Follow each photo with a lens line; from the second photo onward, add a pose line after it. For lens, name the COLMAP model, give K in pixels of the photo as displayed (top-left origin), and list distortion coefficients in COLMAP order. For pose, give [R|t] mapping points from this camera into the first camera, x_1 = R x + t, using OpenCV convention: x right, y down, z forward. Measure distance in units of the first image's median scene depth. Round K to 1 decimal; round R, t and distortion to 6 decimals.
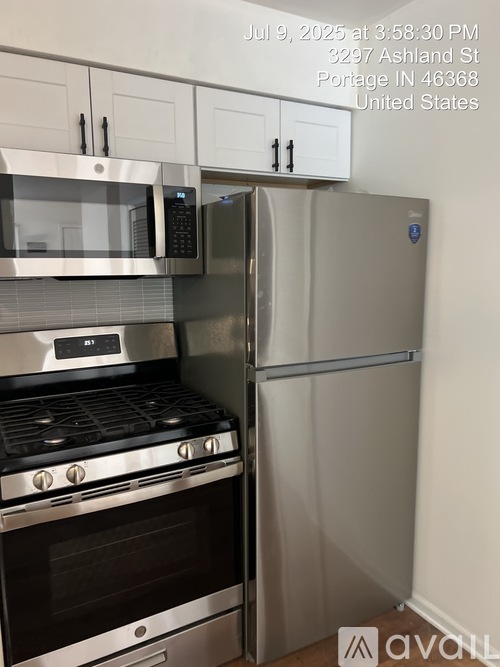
lens RADIAL K [[498.1, 0, 251.8], [0, 498.1, 331.9], [0, 0, 1]] dist [0.025237, -0.007480]
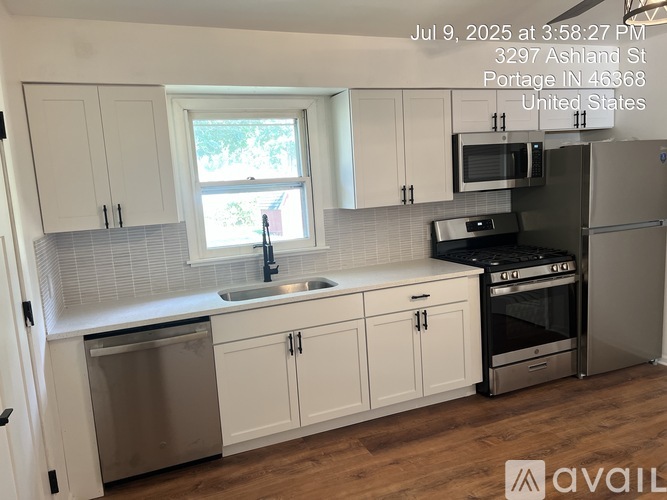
lens RADIAL K [[498.1, 0, 331.7], [0, 498.1, 251.7], [0, 0, 1]] dist [0.025237, -0.007480]
pose [[0.990474, -0.034632, -0.133275, -0.713376], [0.035982, 0.999323, 0.007730, 0.105624], [0.132917, -0.012452, 0.991049, -1.124977]]
